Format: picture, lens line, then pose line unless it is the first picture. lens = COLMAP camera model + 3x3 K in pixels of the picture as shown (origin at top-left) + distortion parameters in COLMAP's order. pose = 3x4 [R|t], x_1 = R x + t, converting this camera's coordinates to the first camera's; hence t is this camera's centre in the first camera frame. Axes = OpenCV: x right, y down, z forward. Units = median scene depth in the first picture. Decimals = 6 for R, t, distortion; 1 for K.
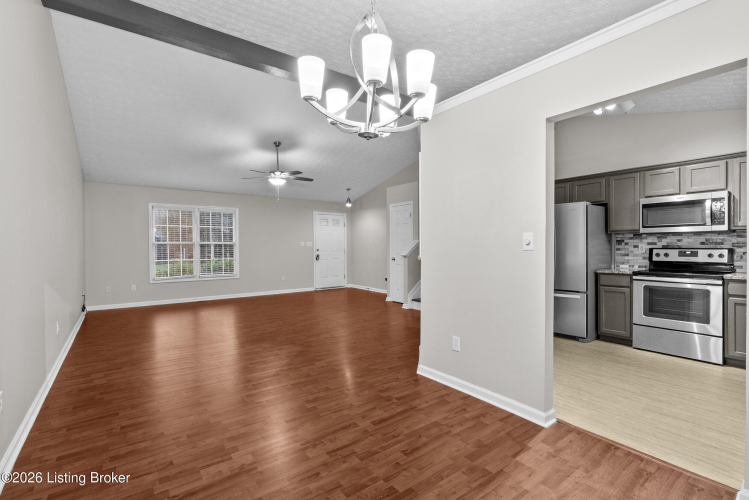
lens RADIAL K [[345.8, 0, 375.4], [0, 345.8, 248.7], [0, 0, 1]] dist [-0.008498, 0.003566]
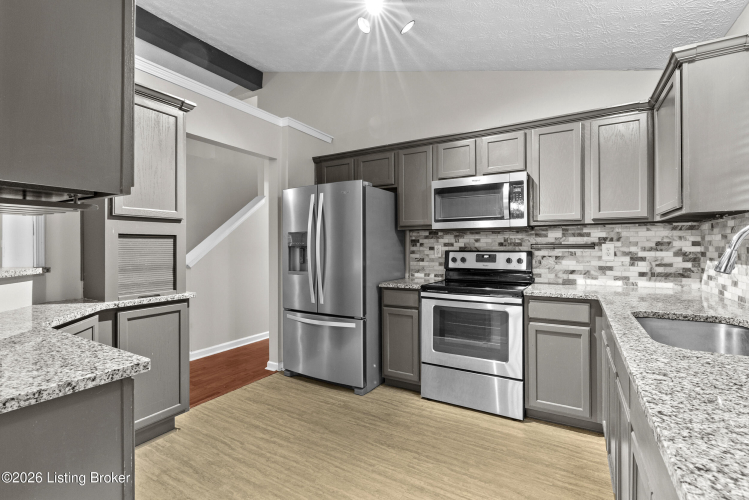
lens RADIAL K [[345.8, 0, 375.7], [0, 345.8, 244.9], [0, 0, 1]] dist [-0.008498, 0.003566]
pose [[0.920524, 0.004819, 0.390656, 0.366791], [0.000920, 0.999894, -0.014504, -0.003180], [-0.390684, 0.013711, 0.920423, 0.374028]]
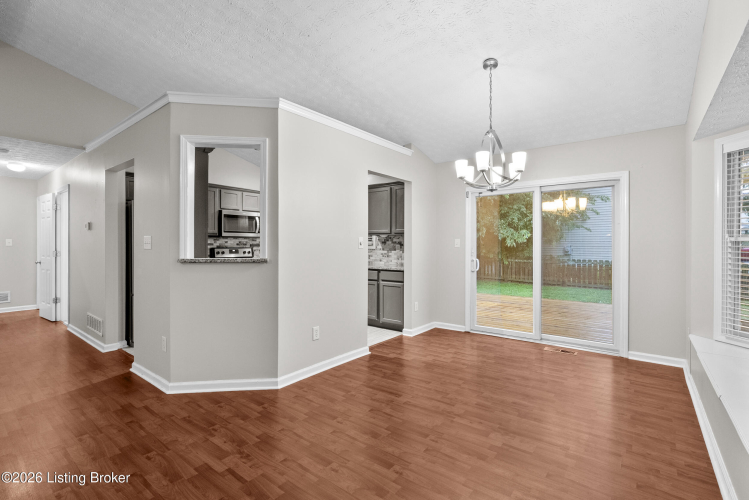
lens RADIAL K [[345.8, 0, 377.6], [0, 345.8, 245.7], [0, 0, 1]] dist [-0.008498, 0.003566]
pose [[-0.267816, 0.001831, 0.963468, -0.607186], [0.008621, 0.999963, 0.000496, -0.004742], [-0.963431, 0.008439, -0.267822, 0.748068]]
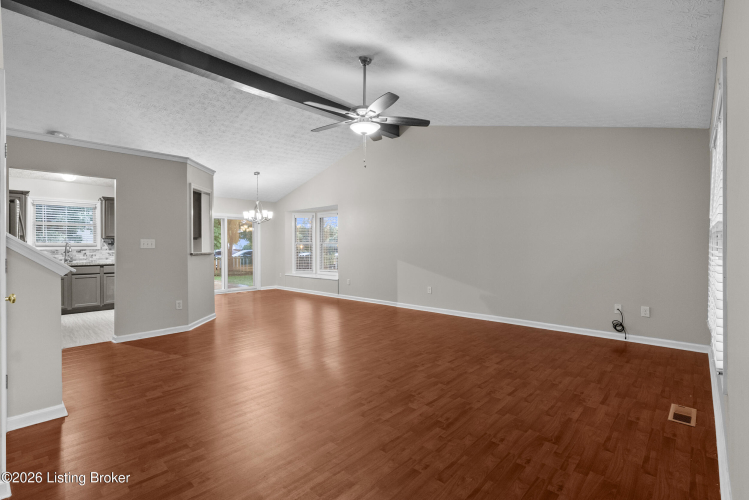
lens RADIAL K [[345.8, 0, 375.3], [0, 345.8, 243.6], [0, 0, 1]] dist [-0.008498, 0.003566]
pose [[-0.984902, 0.009728, -0.172837, -0.284198], [0.008928, 0.999946, 0.005406, -0.014904], [0.172880, 0.003781, -0.984936, 2.172251]]
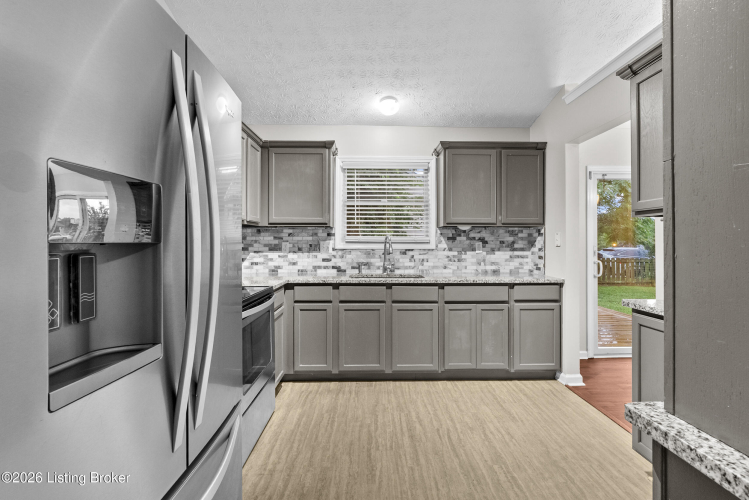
lens RADIAL K [[345.8, 0, 376.9], [0, 345.8, 244.5], [0, 0, 1]] dist [-0.008498, 0.003566]
pose [[-0.816892, 0.004018, 0.576776, 0.324526], [0.009000, 0.999943, 0.005782, -0.008236], [-0.576720, 0.009914, -0.816882, 1.148729]]
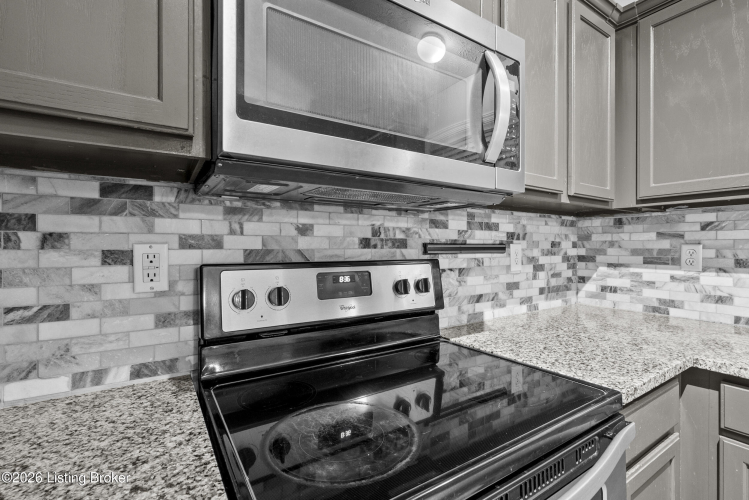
lens RADIAL K [[345.8, 0, 376.5], [0, 345.8, 247.0], [0, 0, 1]] dist [-0.008498, 0.003566]
pose [[0.065086, 0.004898, 0.997868, 0.616288], [0.008326, 0.999950, -0.005451, -0.009718], [-0.997845, 0.008663, 0.065042, 0.892099]]
